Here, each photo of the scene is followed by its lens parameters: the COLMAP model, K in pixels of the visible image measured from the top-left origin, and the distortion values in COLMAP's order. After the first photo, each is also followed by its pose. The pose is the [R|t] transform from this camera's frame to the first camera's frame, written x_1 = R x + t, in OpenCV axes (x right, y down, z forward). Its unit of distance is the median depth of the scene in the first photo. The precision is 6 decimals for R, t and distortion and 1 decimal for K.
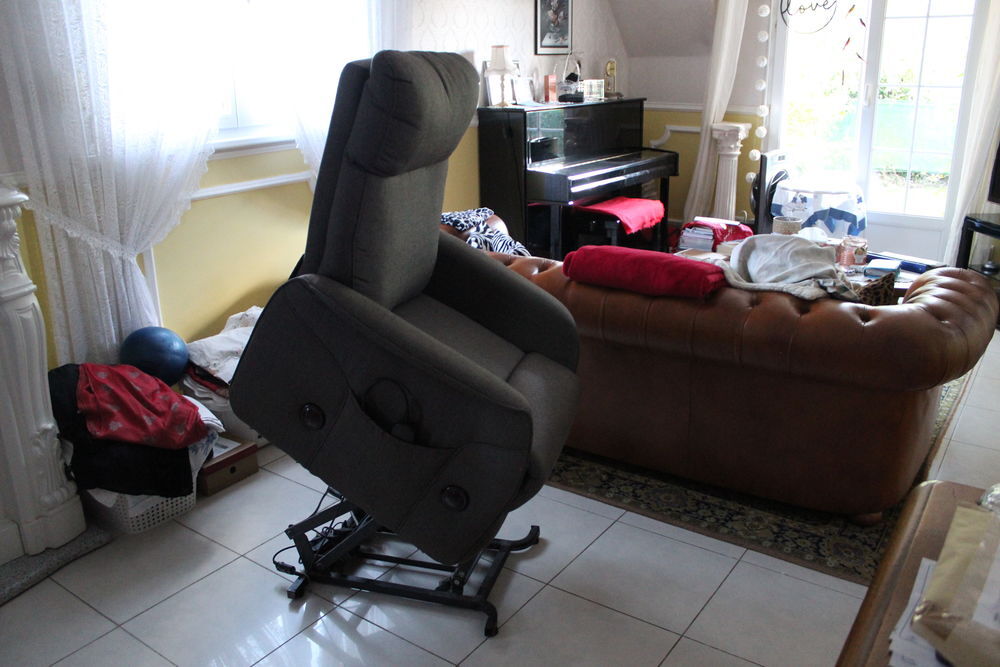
lens RADIAL K [[832.8, 0, 500.0], [0, 832.8, 333.5], [0, 0, 1]] dist [-0.162801, 0.146278]
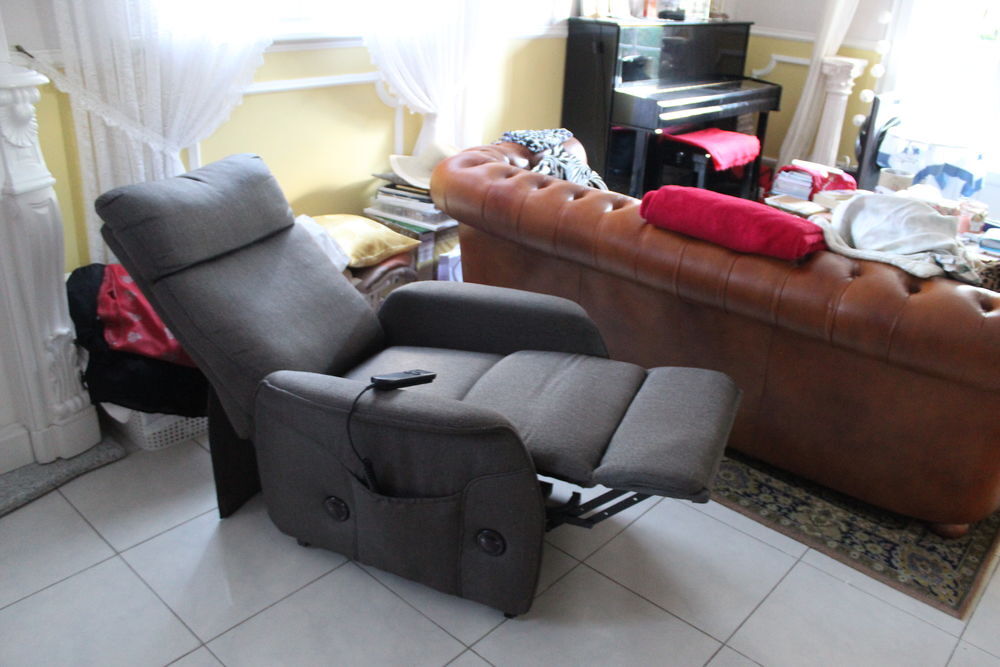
lens RADIAL K [[829.4, 0, 501.9], [0, 829.4, 332.2], [0, 0, 1]] dist [-0.164247, 0.145427]
pose [[0.991292, 0.105894, -0.078279, 0.012154], [-0.097283, 0.989525, 0.106658, -0.026732], [0.088754, -0.098114, 0.991210, 0.104292]]
